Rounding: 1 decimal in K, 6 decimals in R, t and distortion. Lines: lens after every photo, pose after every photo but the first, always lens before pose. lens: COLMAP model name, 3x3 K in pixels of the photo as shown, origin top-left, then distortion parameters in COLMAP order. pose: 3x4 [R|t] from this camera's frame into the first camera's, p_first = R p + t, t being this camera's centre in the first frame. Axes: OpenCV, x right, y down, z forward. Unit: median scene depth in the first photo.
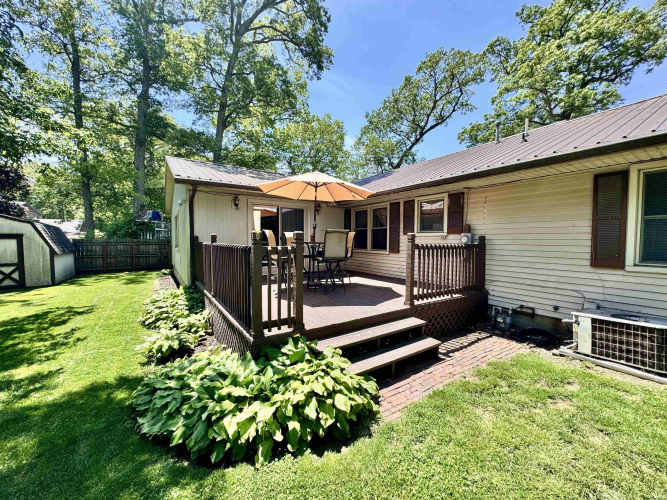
lens RADIAL K [[266.9, 0, 333.5], [0, 266.9, 250.0], [0, 0, 1]] dist [0.000807, -0.000140]
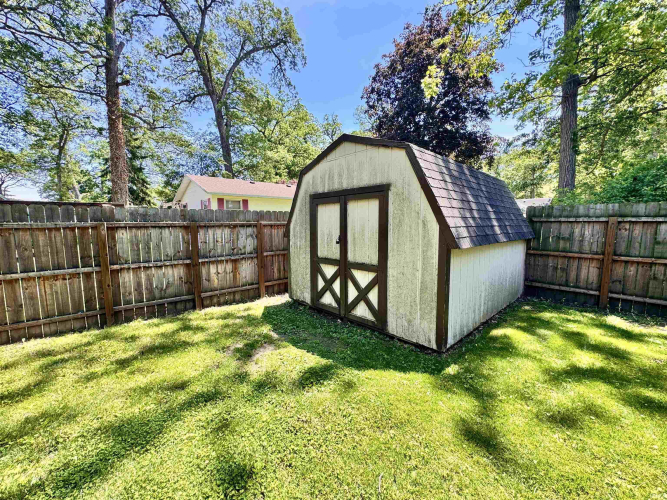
lens RADIAL K [[266.9, 0, 333.5], [0, 266.9, 250.0], [0, 0, 1]] dist [0.000807, -0.000140]
pose [[0.129819, 0.101051, -0.986375, -0.879970], [-0.040930, 0.994492, 0.096495, -0.005399], [0.990693, 0.027845, 0.133240, 0.946112]]
